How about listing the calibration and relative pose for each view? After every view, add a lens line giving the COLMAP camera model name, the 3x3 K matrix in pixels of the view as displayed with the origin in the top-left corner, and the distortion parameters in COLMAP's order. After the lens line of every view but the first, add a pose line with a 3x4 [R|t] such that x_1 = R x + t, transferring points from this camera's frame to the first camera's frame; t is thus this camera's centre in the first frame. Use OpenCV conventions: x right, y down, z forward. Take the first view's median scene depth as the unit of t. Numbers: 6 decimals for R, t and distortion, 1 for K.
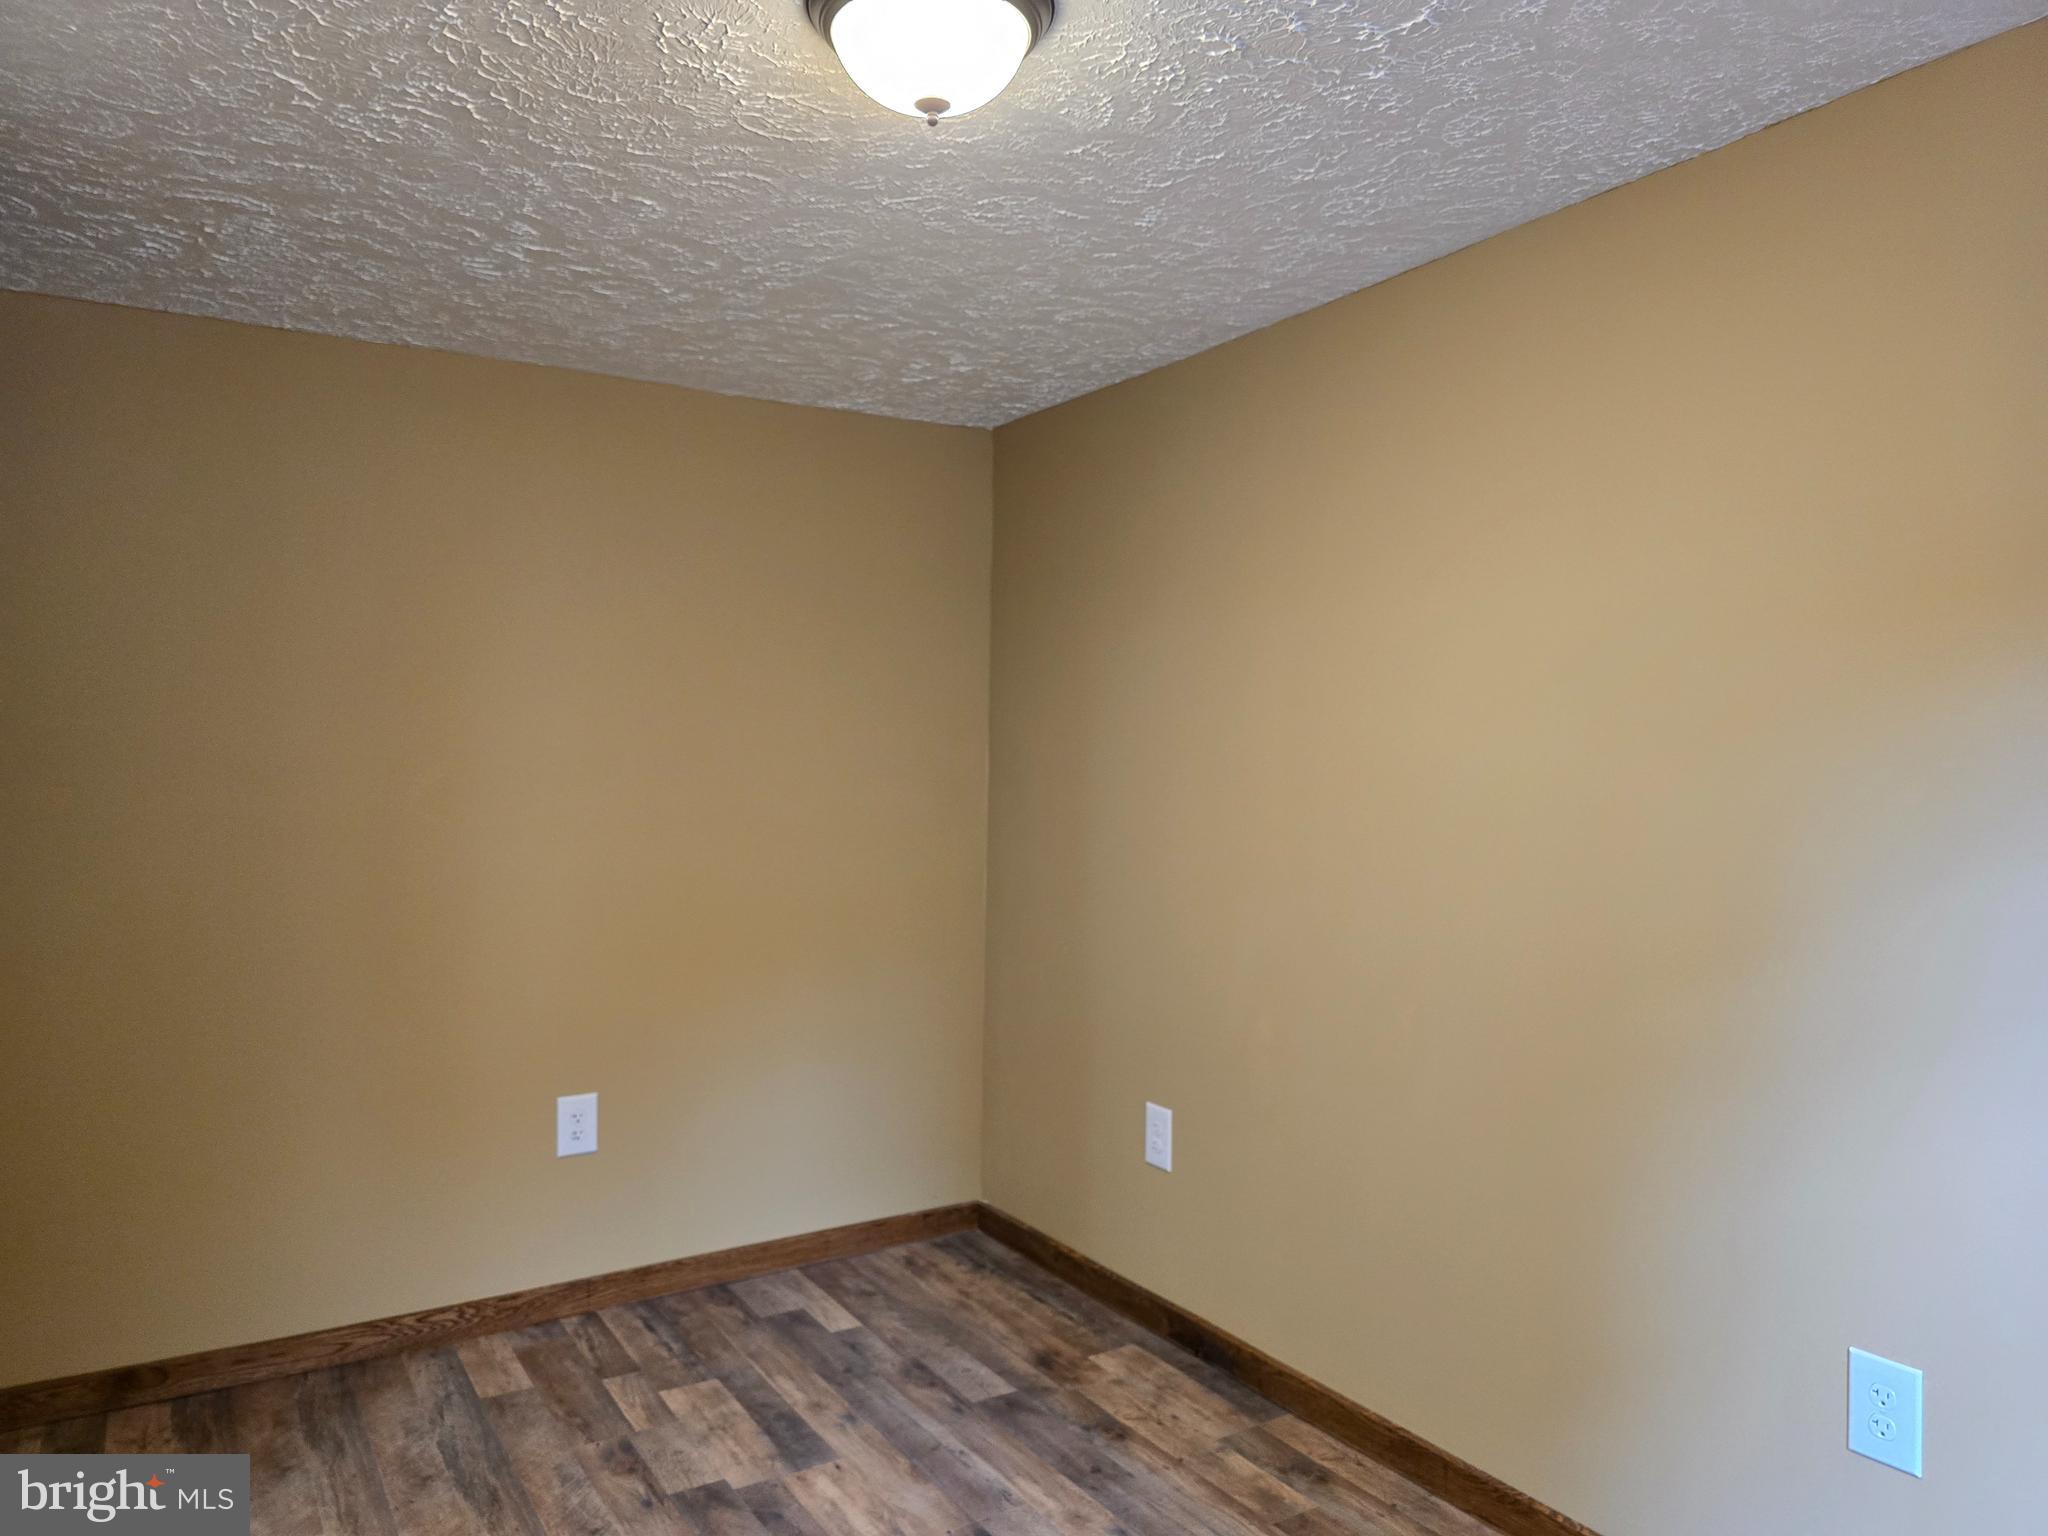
lens RADIAL K [[1371.2, 0, 1035.9], [0, 1371.2, 771.7], [0, 0, 1]] dist [0.050990, -0.045821]
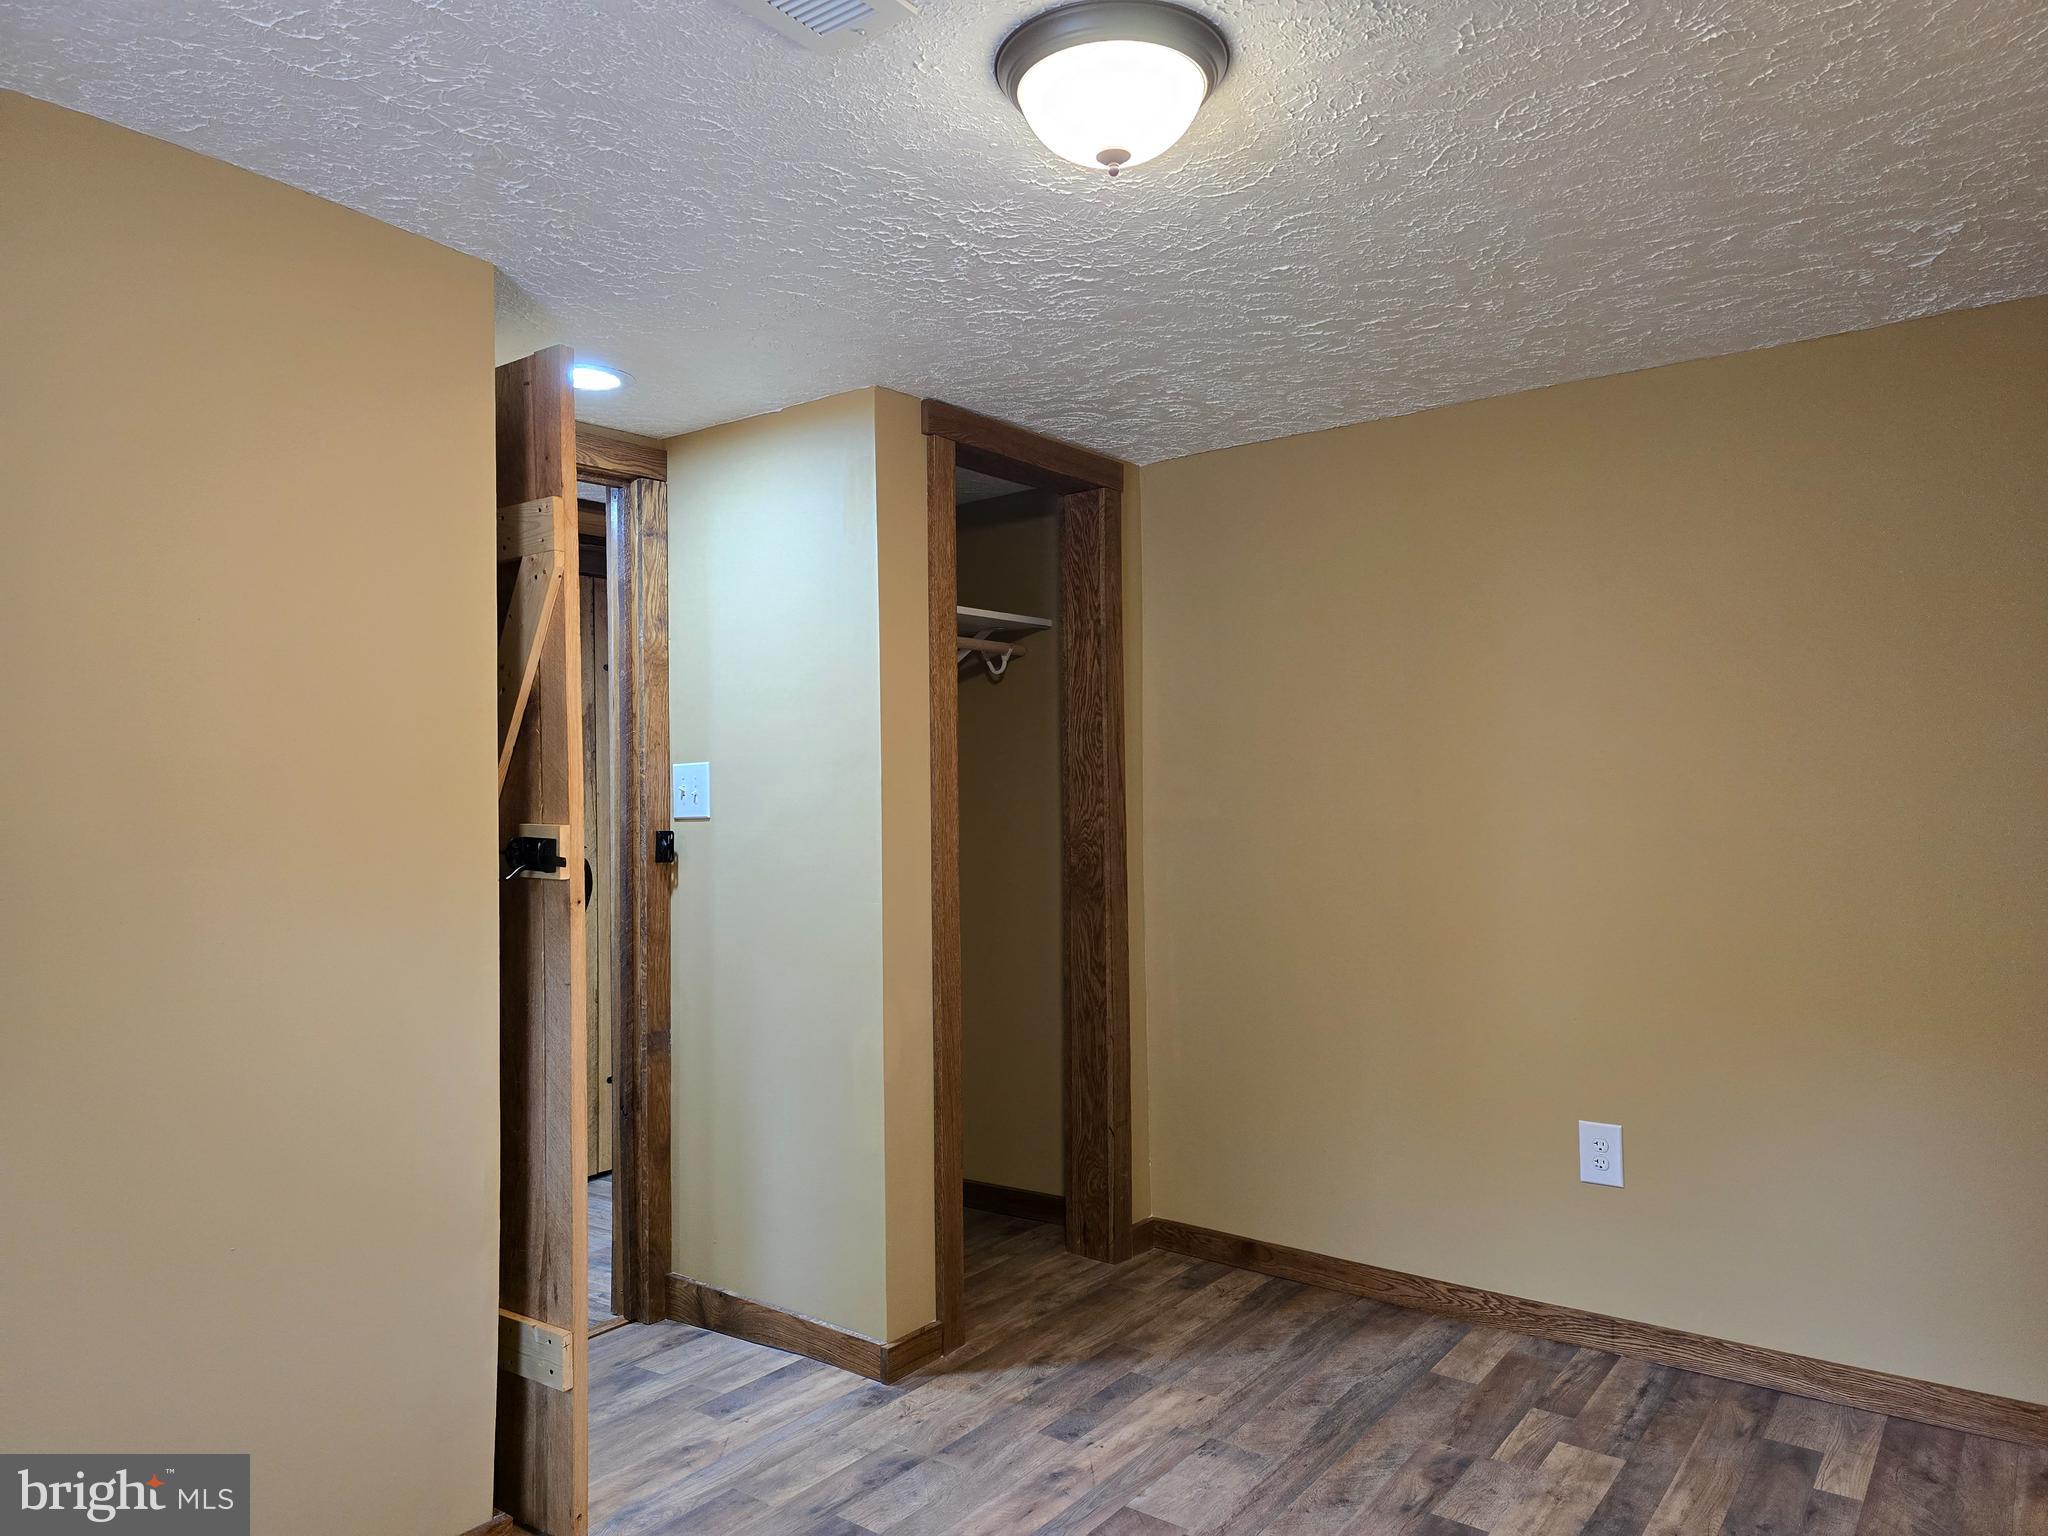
lens RADIAL K [[1371.2, 0, 1040.1], [0, 1371.2, 761.8], [0, 0, 1]] dist [0.050990, -0.045821]
pose [[0.370468, -0.023058, -0.928559, 1.140461], [0.005454, 0.999729, -0.022649, 0.003563], [0.928829, 0.003326, 0.370493, 0.733443]]
